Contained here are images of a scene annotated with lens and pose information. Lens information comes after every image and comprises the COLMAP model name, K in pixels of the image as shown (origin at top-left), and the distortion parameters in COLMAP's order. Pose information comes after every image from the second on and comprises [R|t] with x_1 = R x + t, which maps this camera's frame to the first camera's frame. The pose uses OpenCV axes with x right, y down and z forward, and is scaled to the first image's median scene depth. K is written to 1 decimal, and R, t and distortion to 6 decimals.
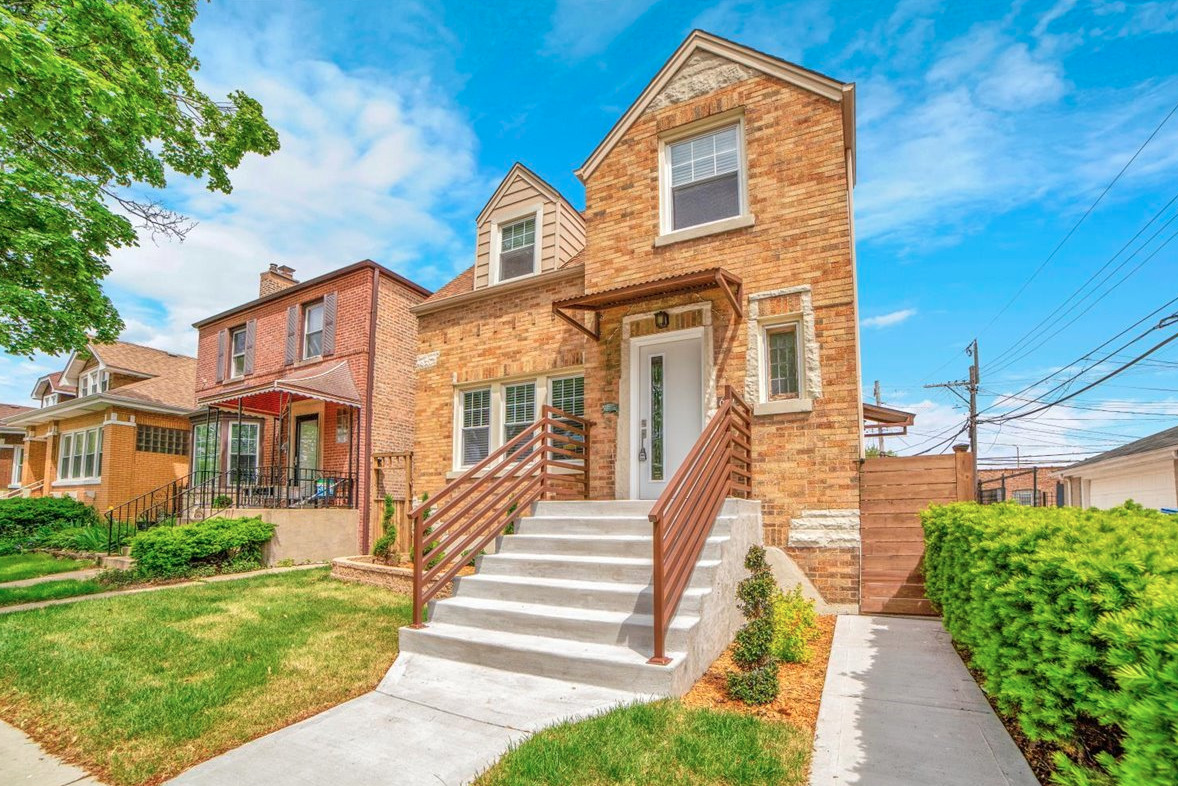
lens RADIAL K [[500.5, 0, 589.0], [0, 500.5, 393.0], [0, 0, 1]] dist [-0.073687, 0.000124]
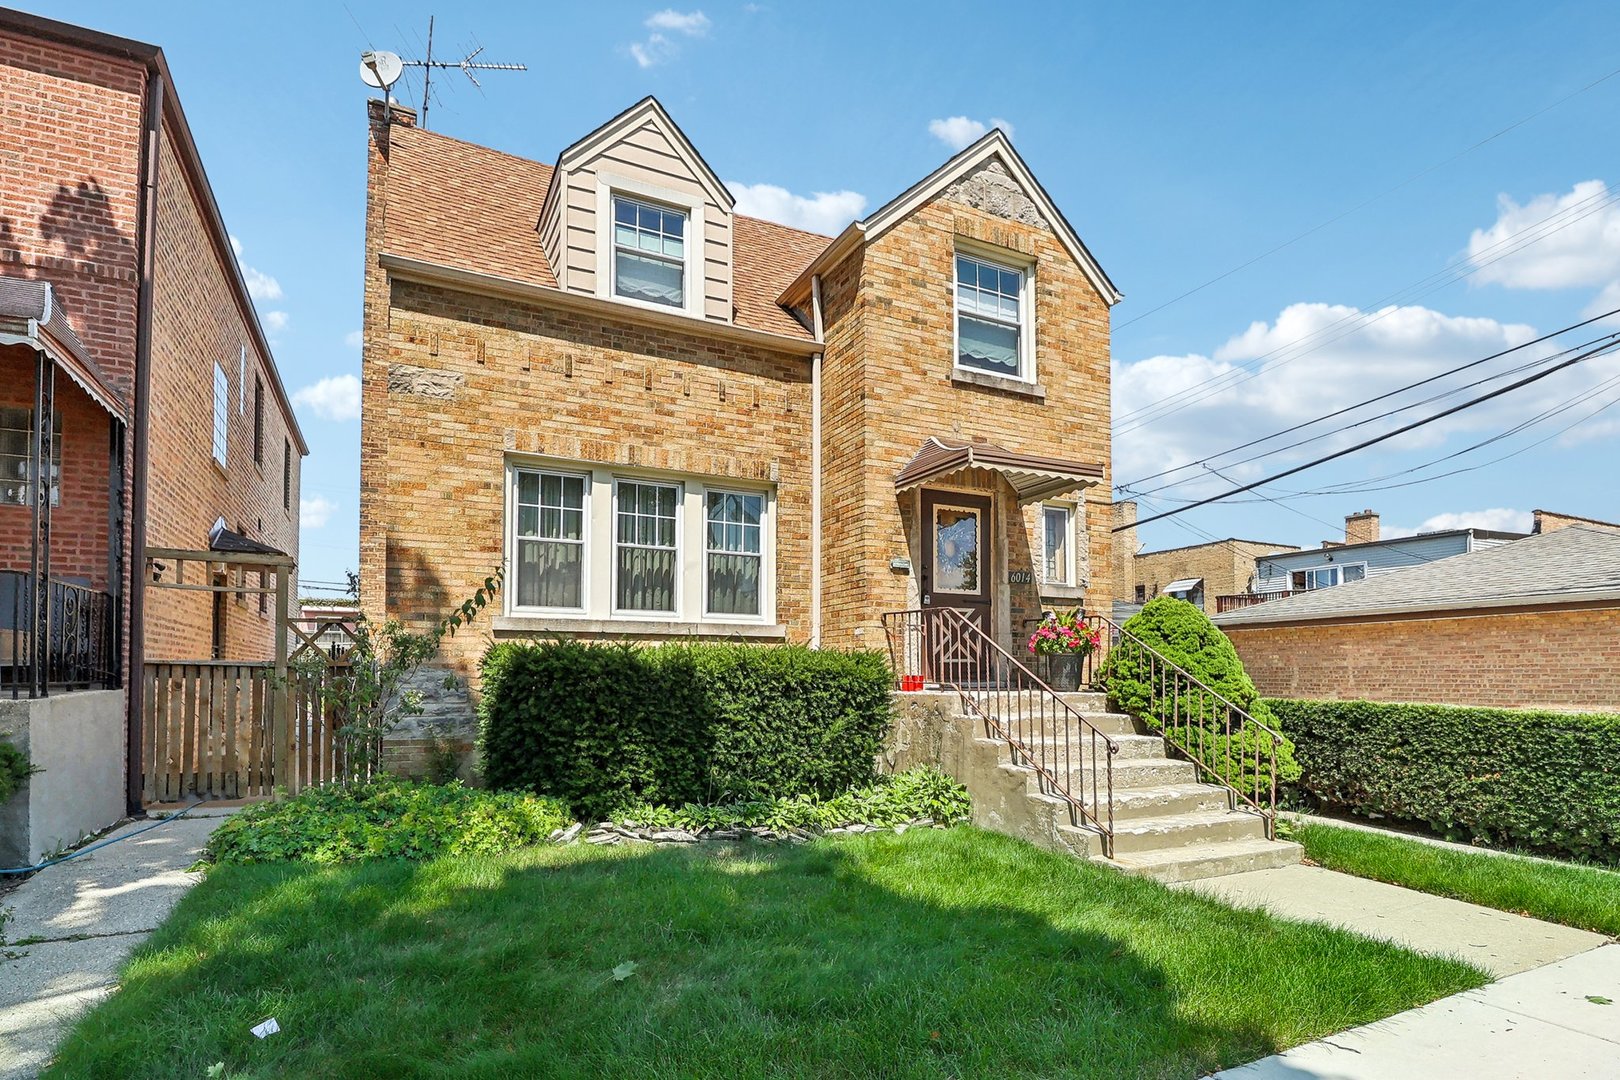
lens RADIAL K [[818.9, 0, 810.0], [0, 818.9, 540.0], [0, 0, 1]] dist [0.001130, -0.000198]
pose [[0.609884, 0.140726, 0.779896, -0.770887], [-0.182611, 0.982580, -0.034496, 0.048091], [-0.771164, -0.121379, 0.624958, 0.206608]]
